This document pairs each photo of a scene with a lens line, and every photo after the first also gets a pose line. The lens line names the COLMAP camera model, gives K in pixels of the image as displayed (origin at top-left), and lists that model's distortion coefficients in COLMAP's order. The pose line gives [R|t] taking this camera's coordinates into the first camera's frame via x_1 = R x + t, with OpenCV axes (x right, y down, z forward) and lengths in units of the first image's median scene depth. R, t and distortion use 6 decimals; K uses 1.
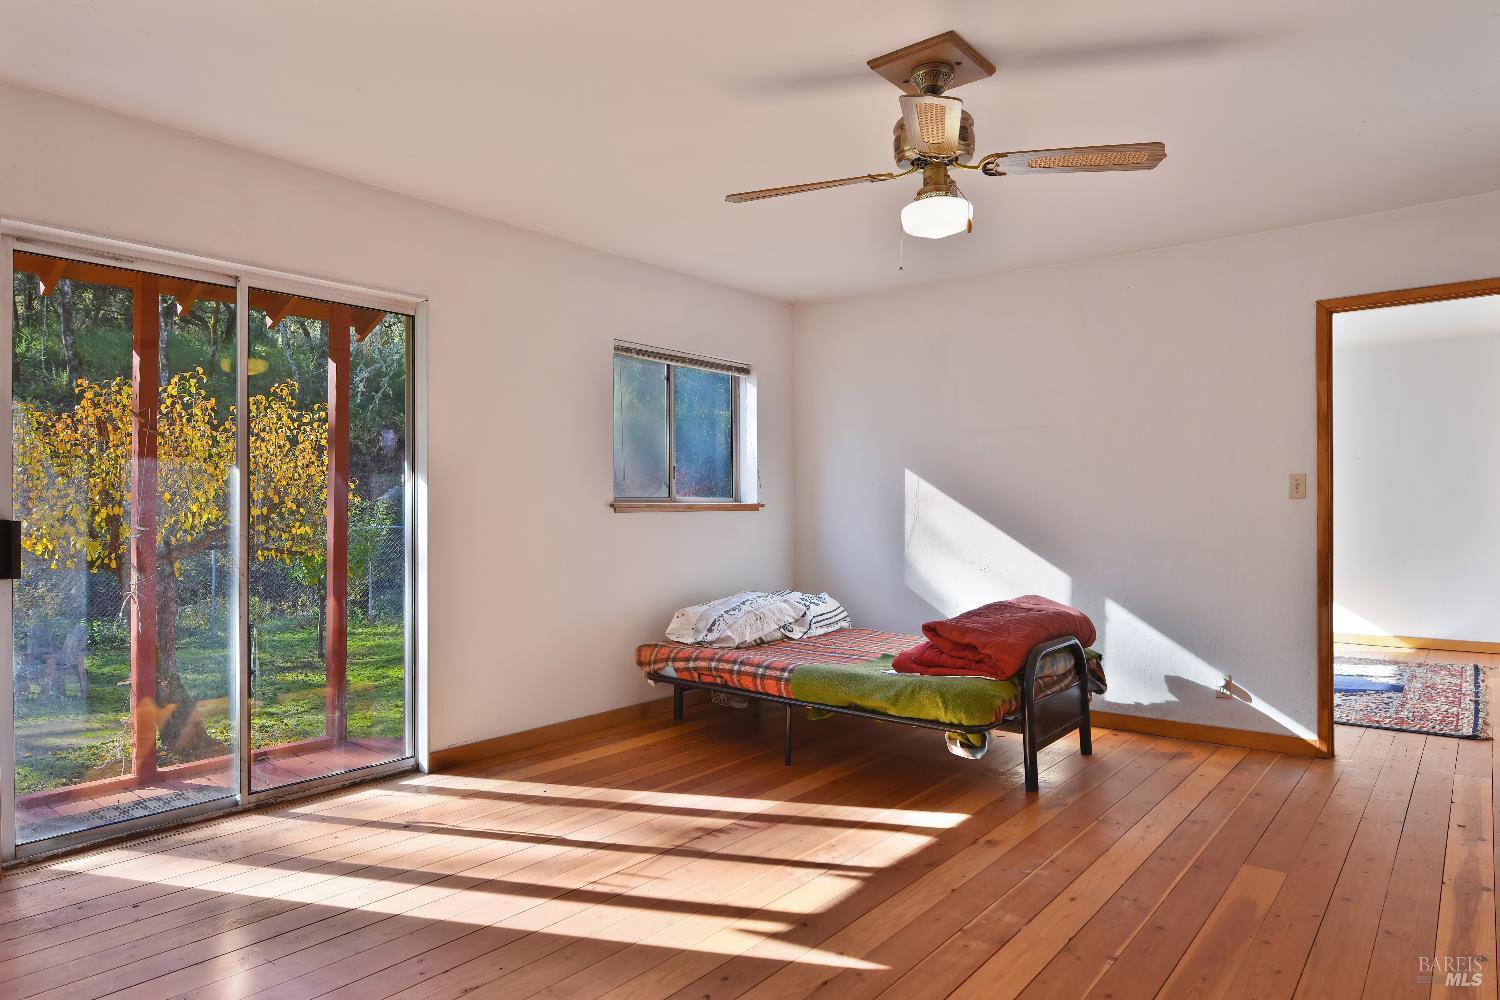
lens RADIAL K [[932.6, 0, 750.8], [0, 932.6, 503.7], [0, 0, 1]] dist [-0.006385, -0.005564]
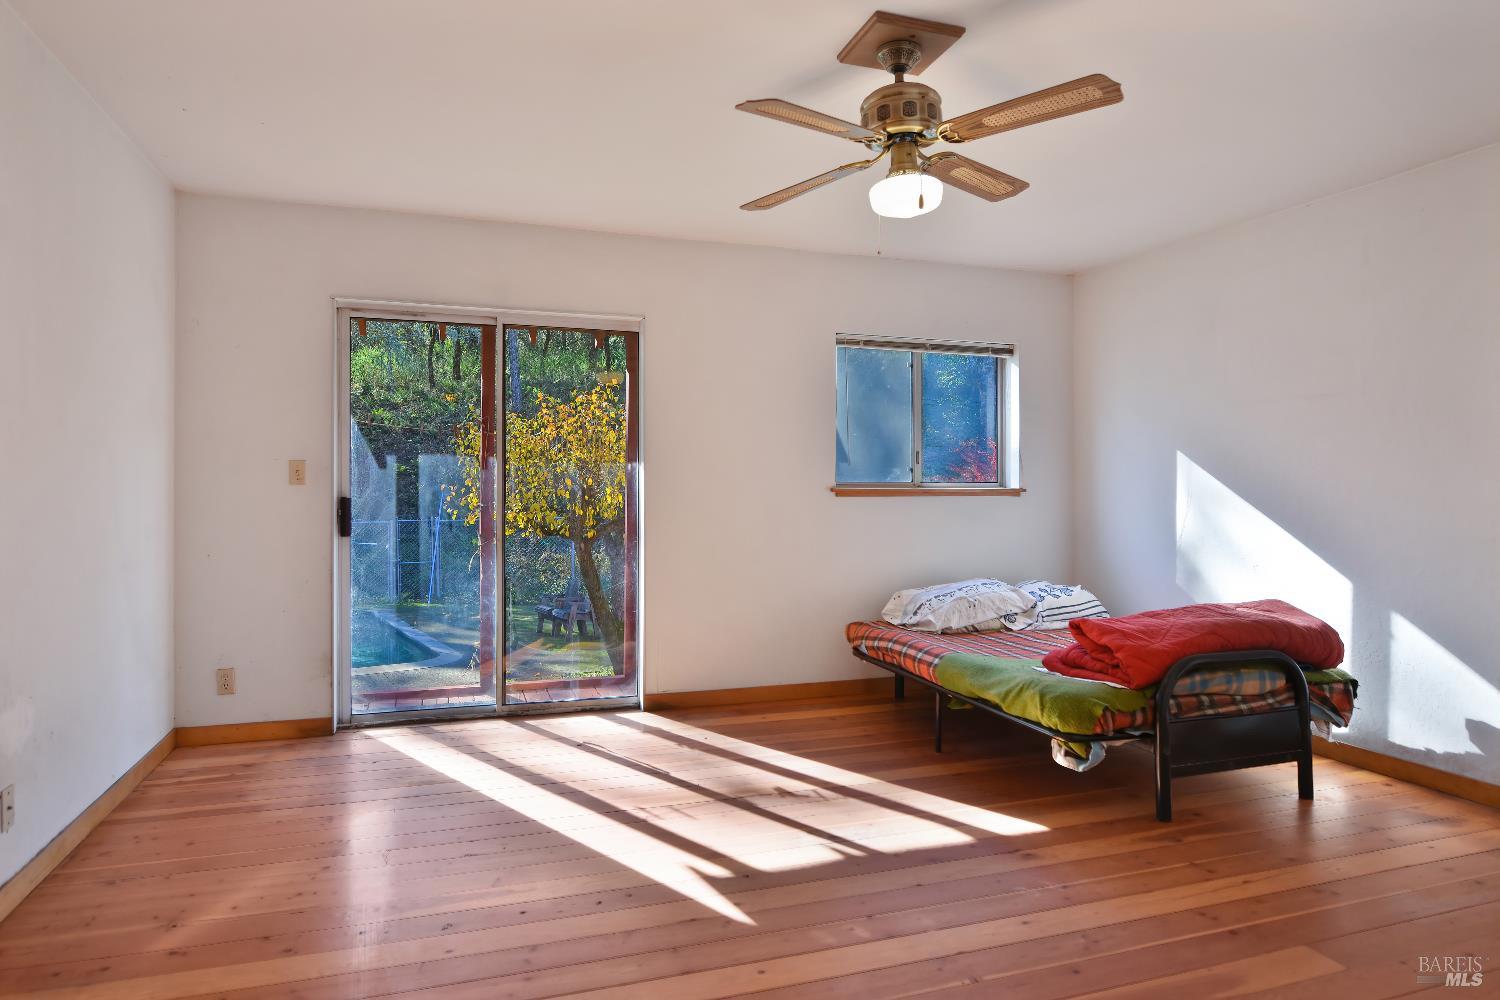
lens RADIAL K [[932.6, 0, 753.3], [0, 932.6, 493.1], [0, 0, 1]] dist [-0.006385, -0.005564]
pose [[0.839671, 0.006088, -0.543061, 0.420280], [-0.003591, 0.999978, 0.005658, -0.000170], [0.543083, -0.002801, 0.839674, 0.062537]]
